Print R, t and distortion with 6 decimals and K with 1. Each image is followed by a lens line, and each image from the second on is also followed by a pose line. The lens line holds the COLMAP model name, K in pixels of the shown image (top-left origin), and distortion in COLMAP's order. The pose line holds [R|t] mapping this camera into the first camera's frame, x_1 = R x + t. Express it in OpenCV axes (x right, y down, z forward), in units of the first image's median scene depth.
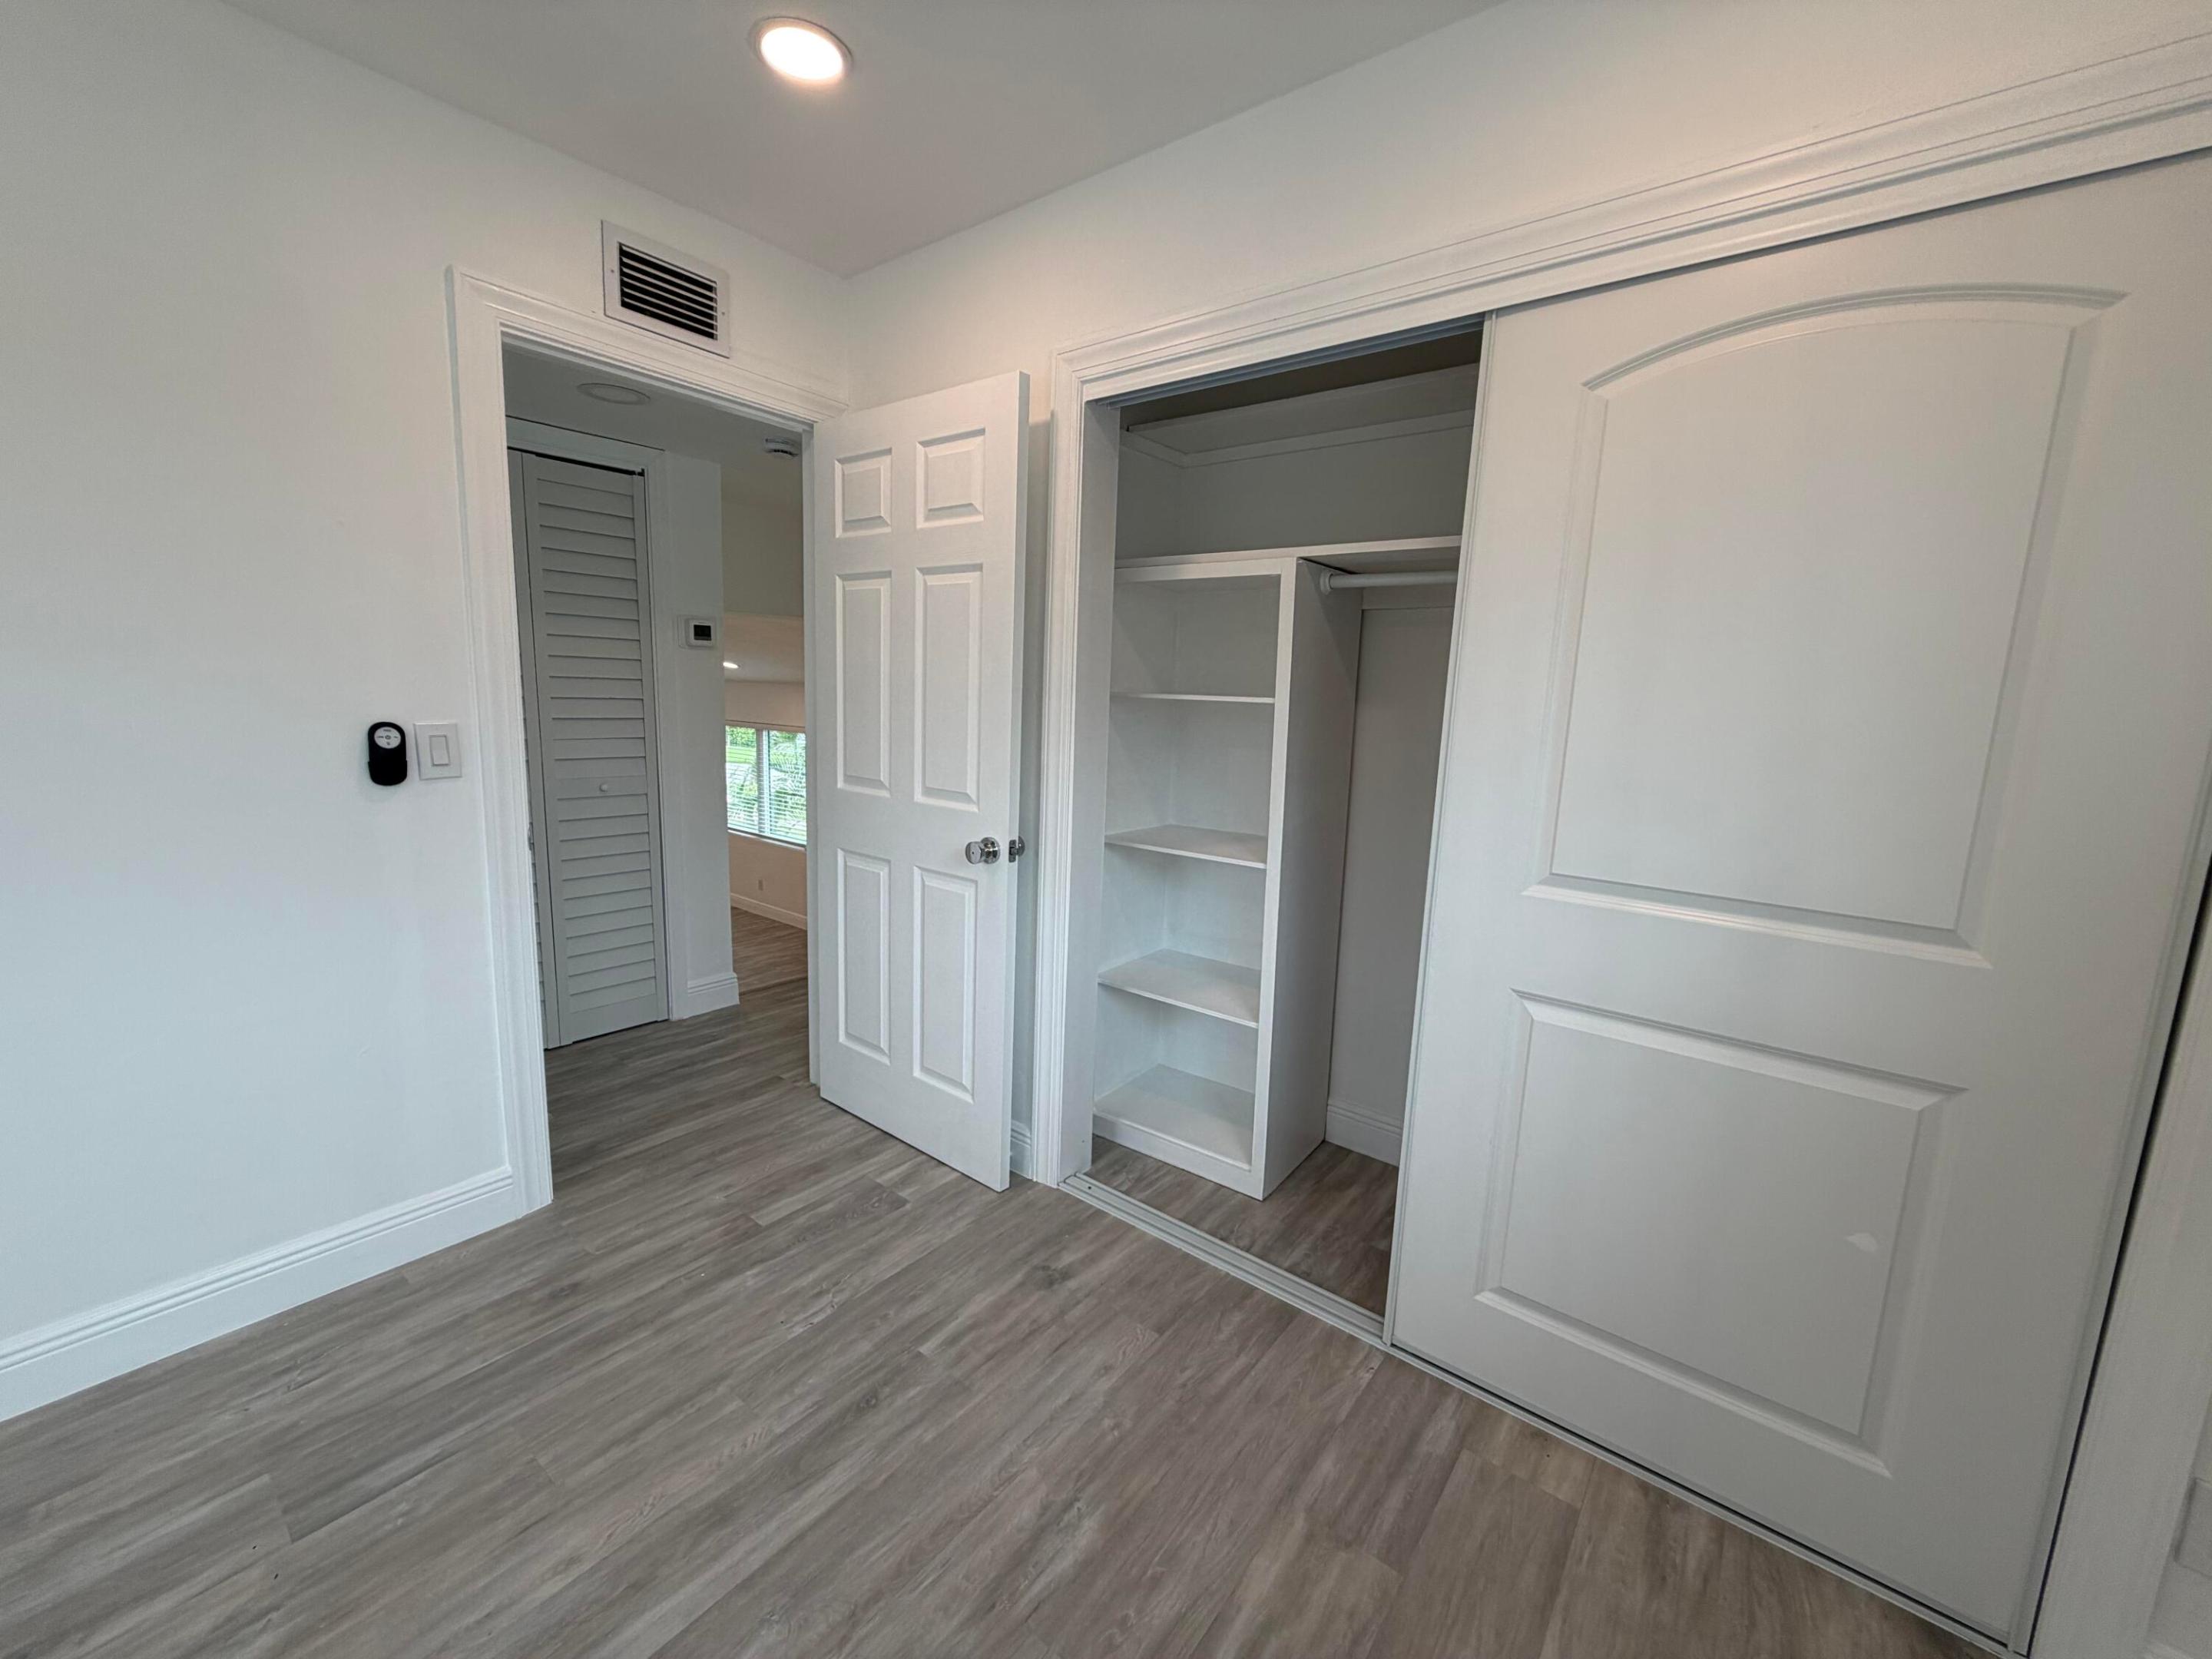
lens RADIAL K [[876.4, 0, 1098.1], [0, 876.4, 829.8], [0, 0, 1]] dist [0.000078, -0.000041]
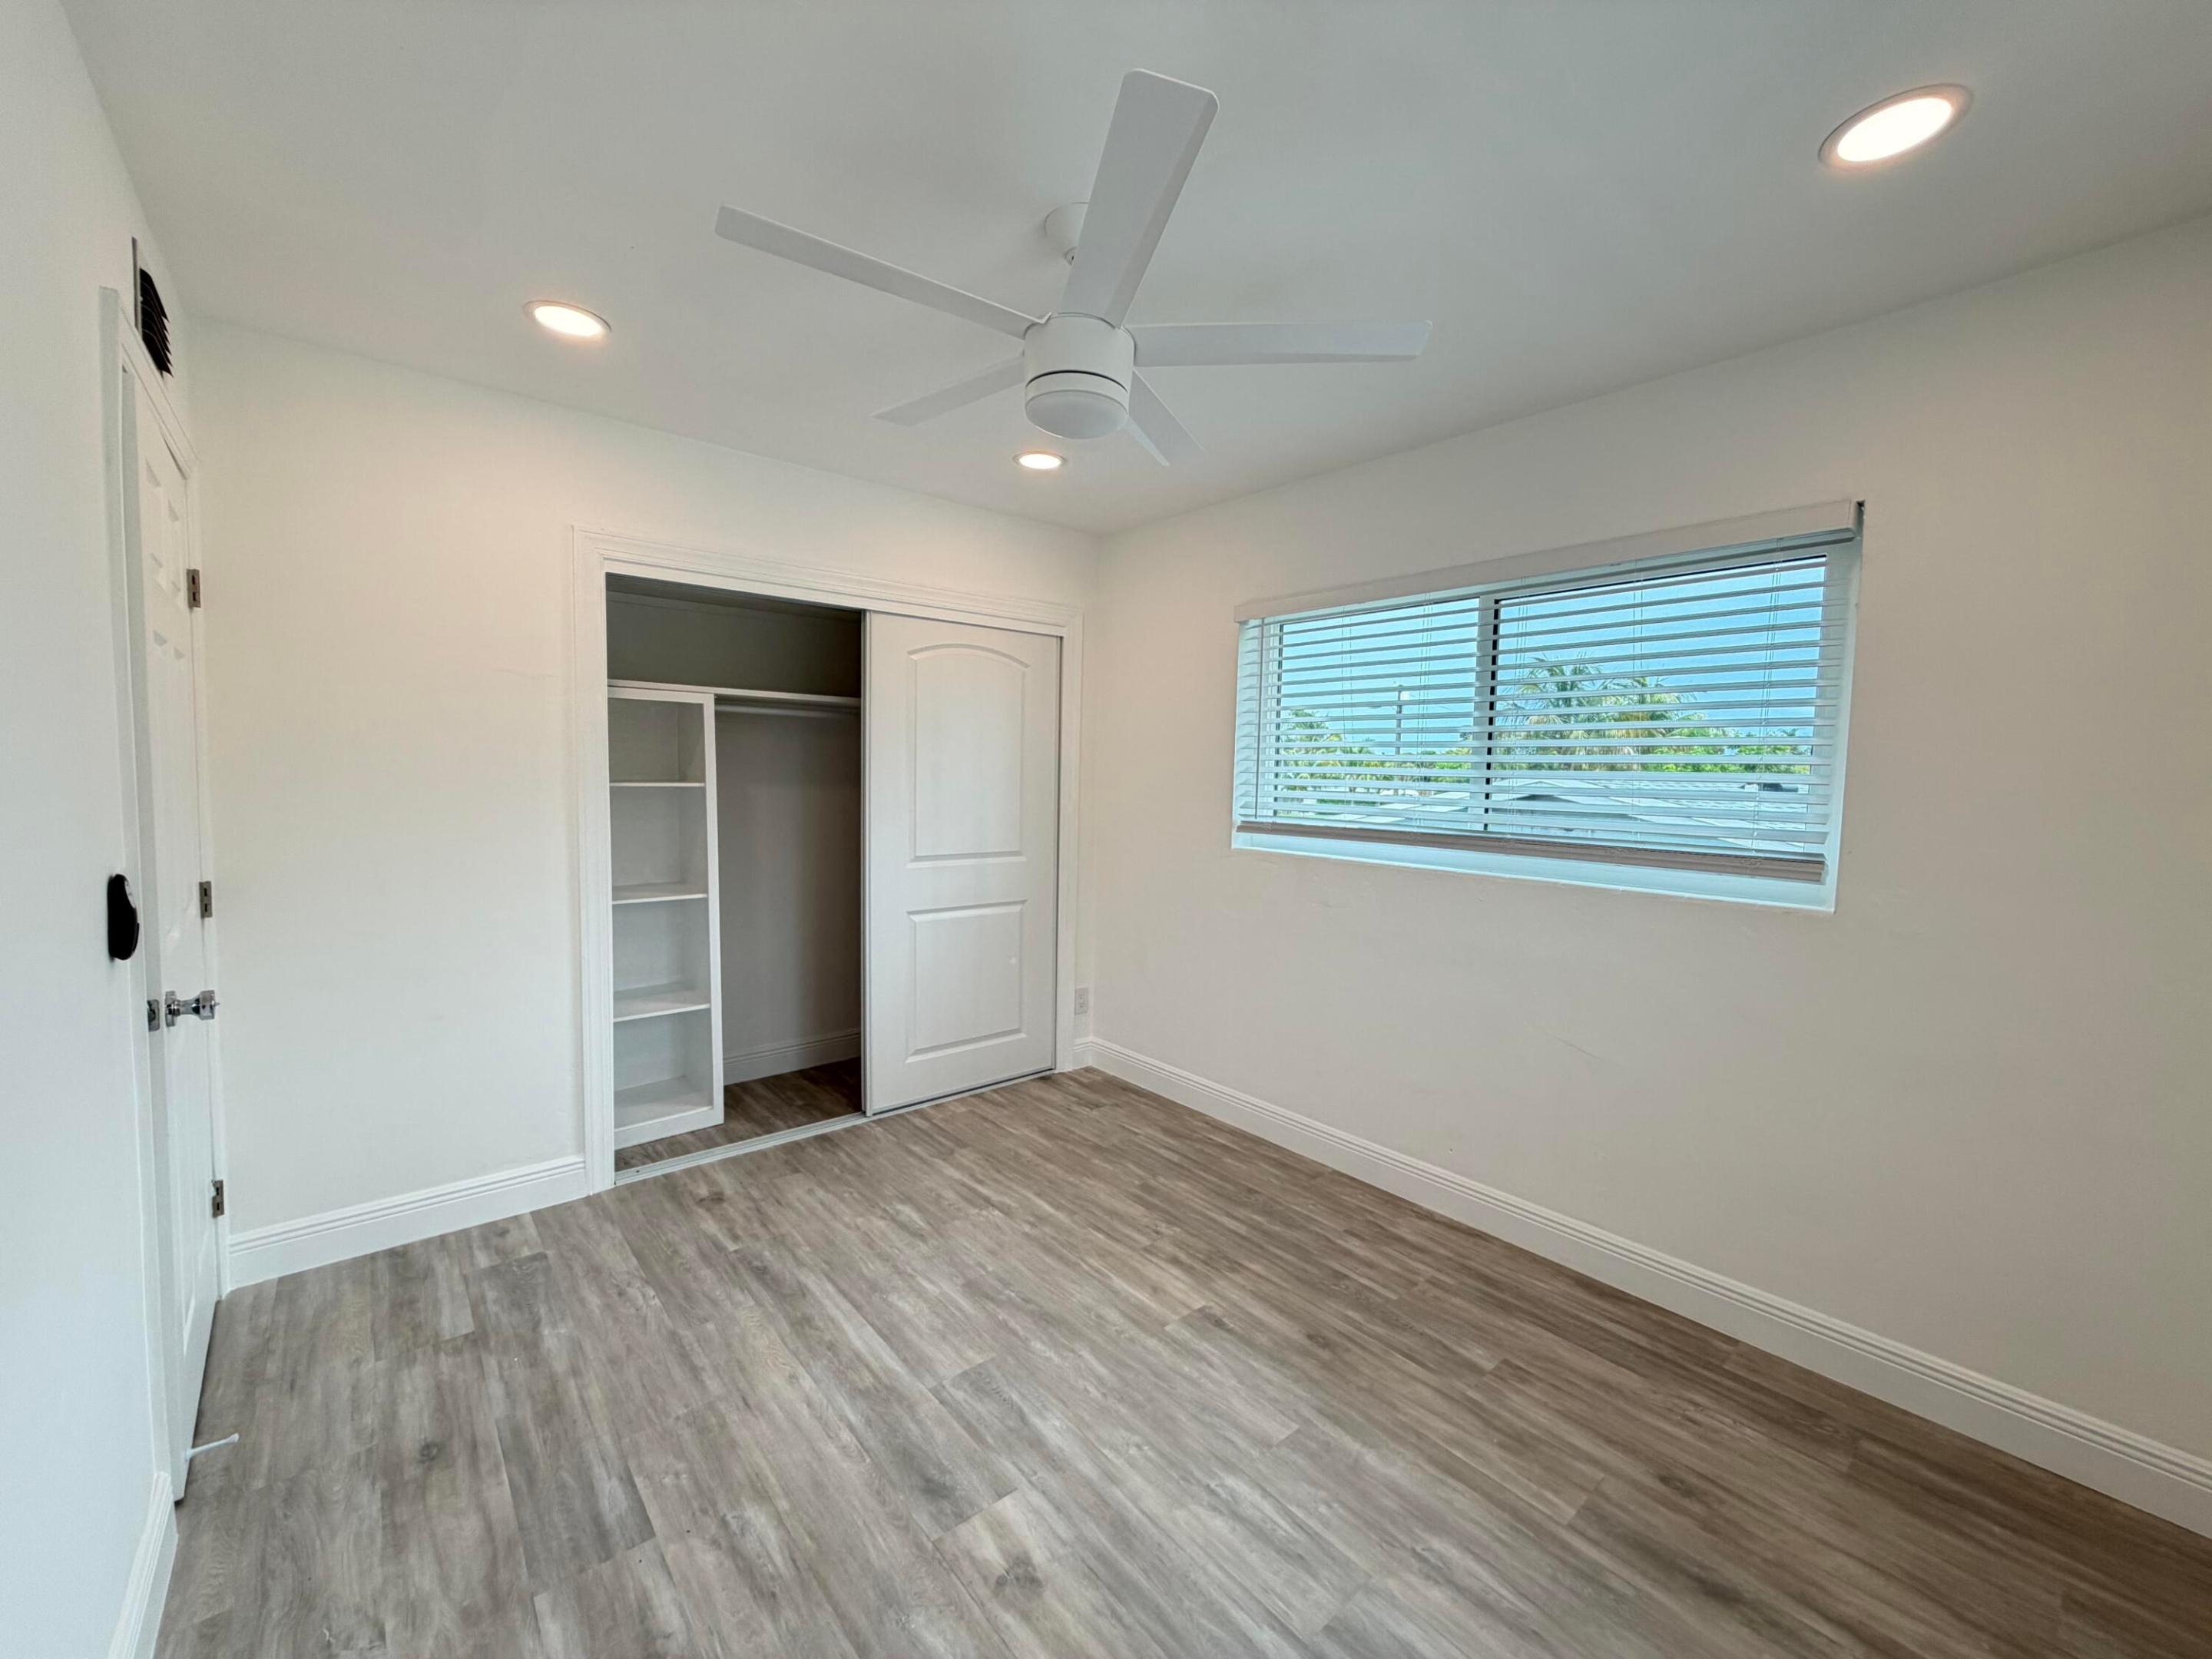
lens RADIAL K [[876.4, 0, 1091.8], [0, 876.4, 828.2], [0, 0, 1]] dist [0.000078, -0.000041]
pose [[0.203483, -0.094721, 0.974486, -1.467027], [0.142404, 0.987588, 0.066259, -0.099497], [-0.968667, 0.125288, 0.214446, 0.043163]]
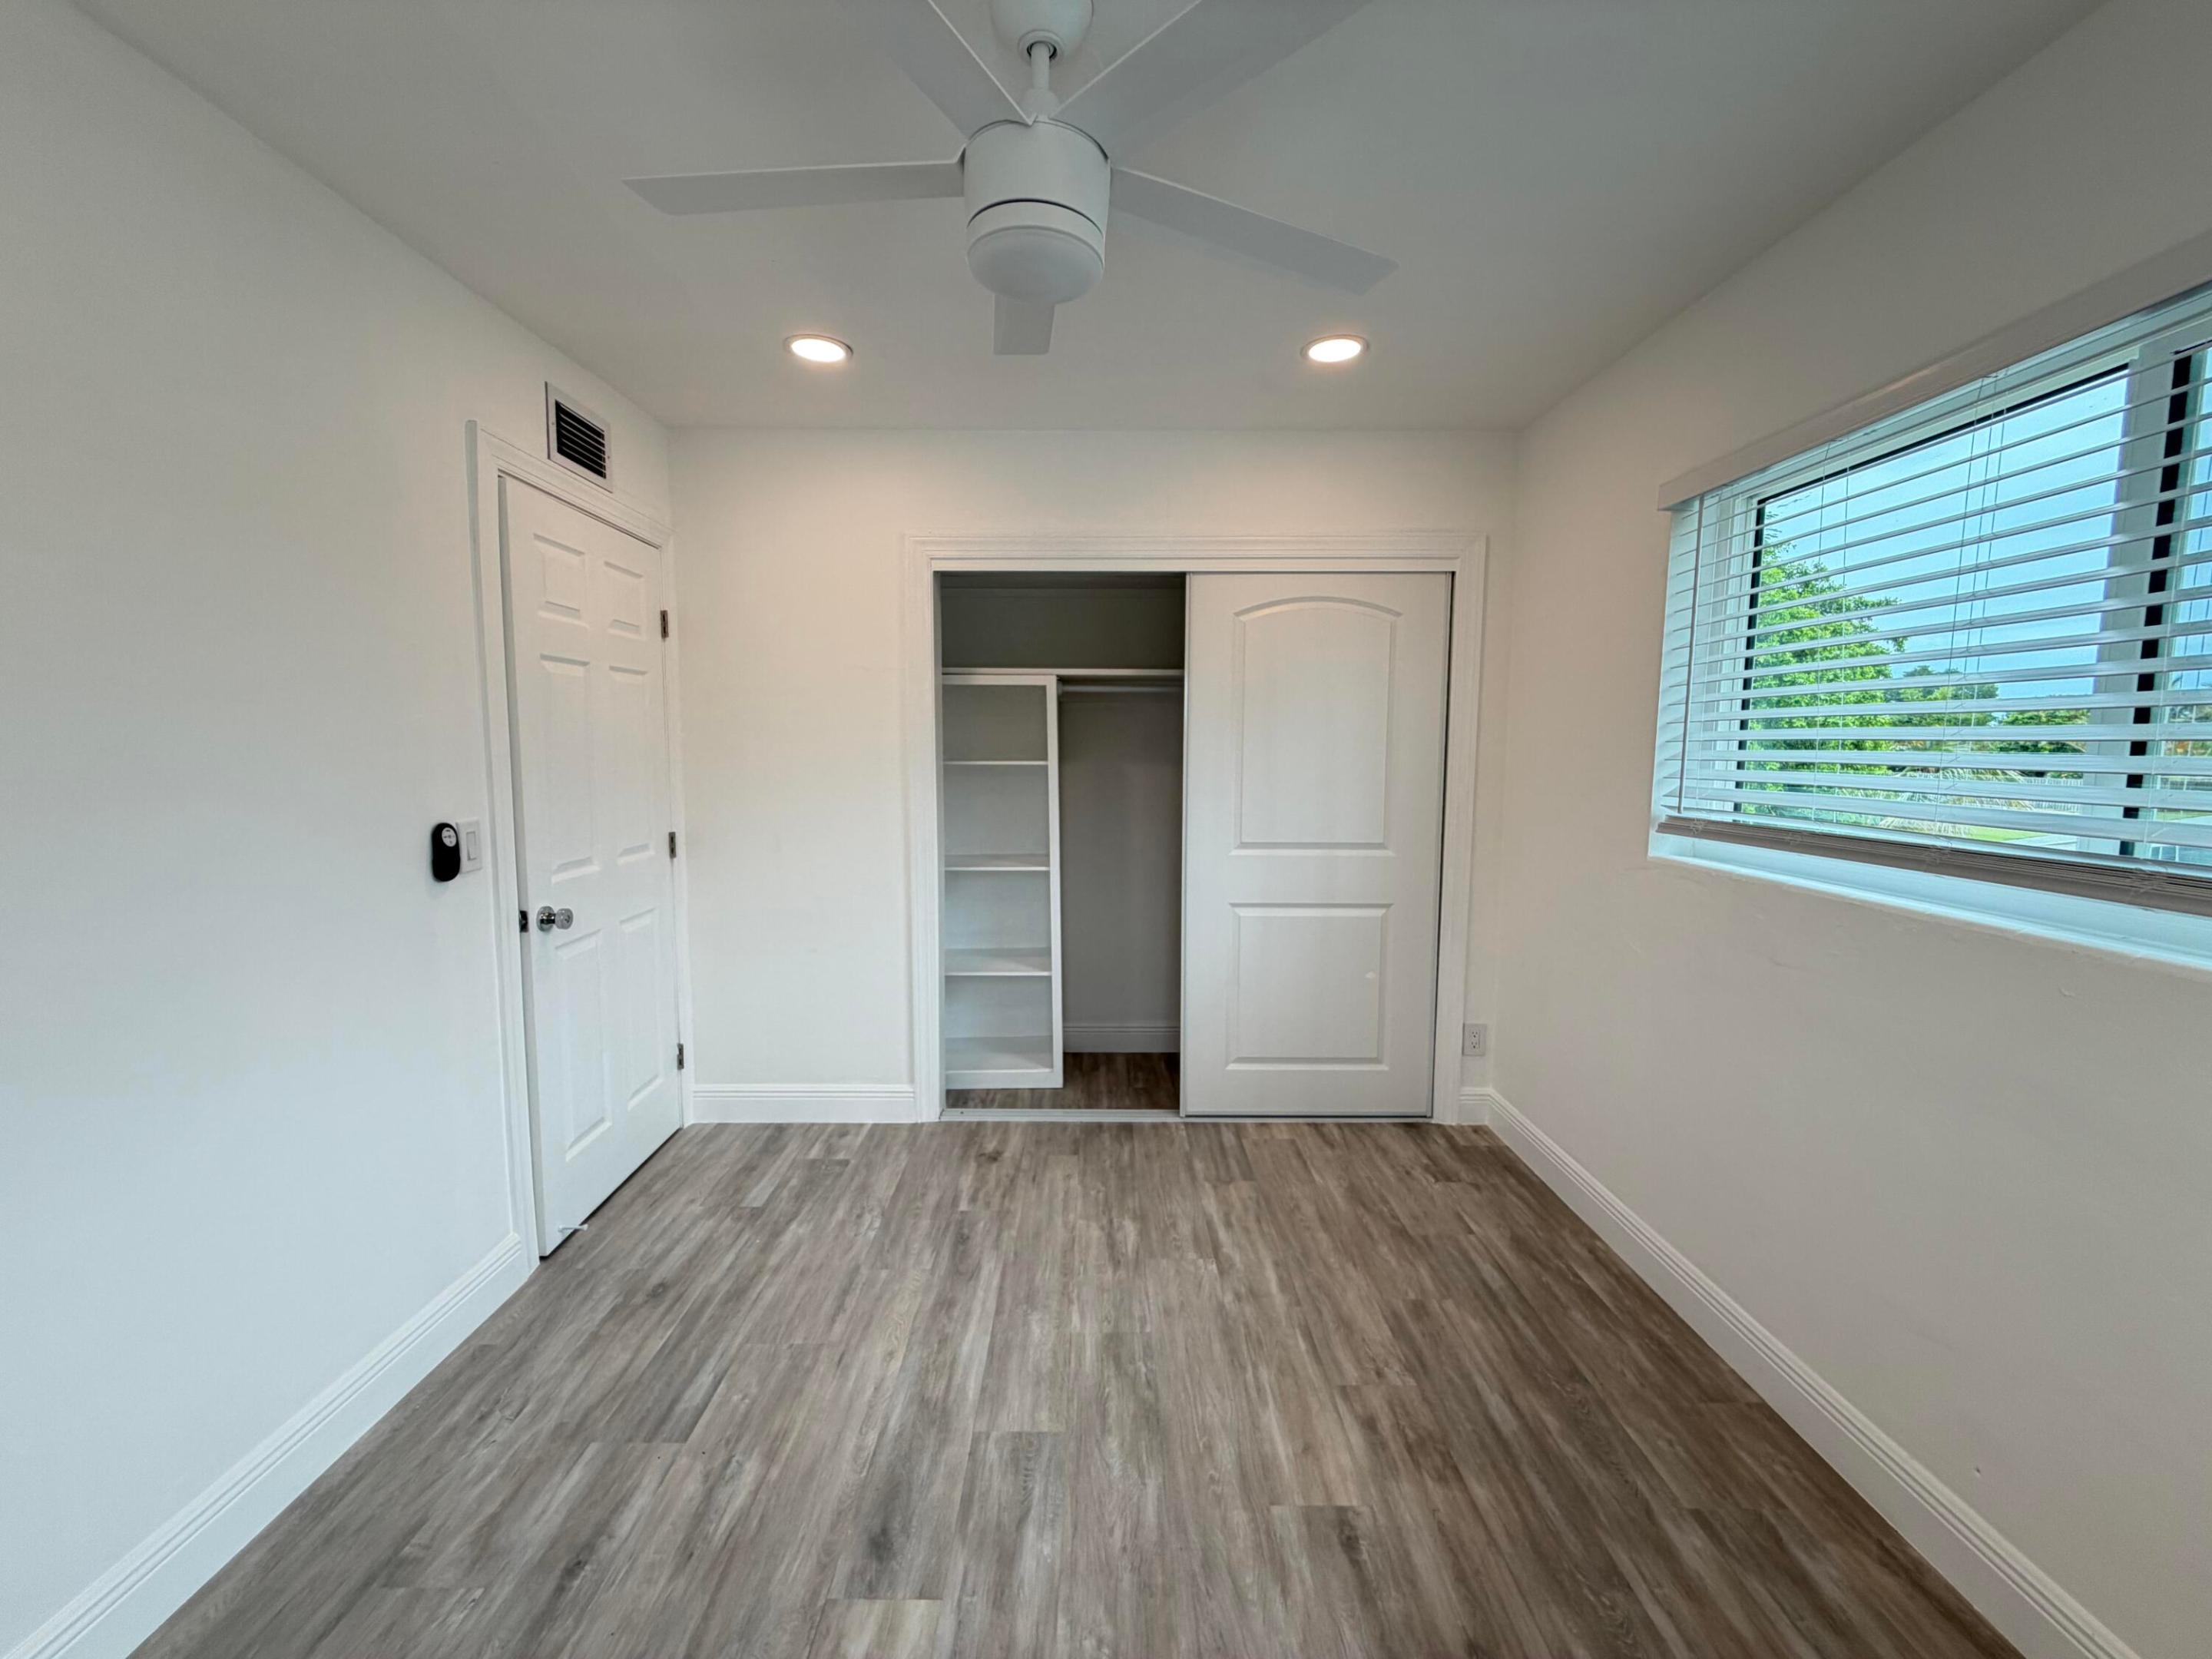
lens RADIAL K [[876.4, 0, 1098.3], [0, 876.4, 827.1], [0, 0, 1]] dist [0.000078, -0.000041]
pose [[0.782694, -0.091371, 0.615663, -0.912321], [0.121983, 0.992502, -0.007780, -0.010663], [-0.610336, 0.081189, 0.787971, -0.380291]]
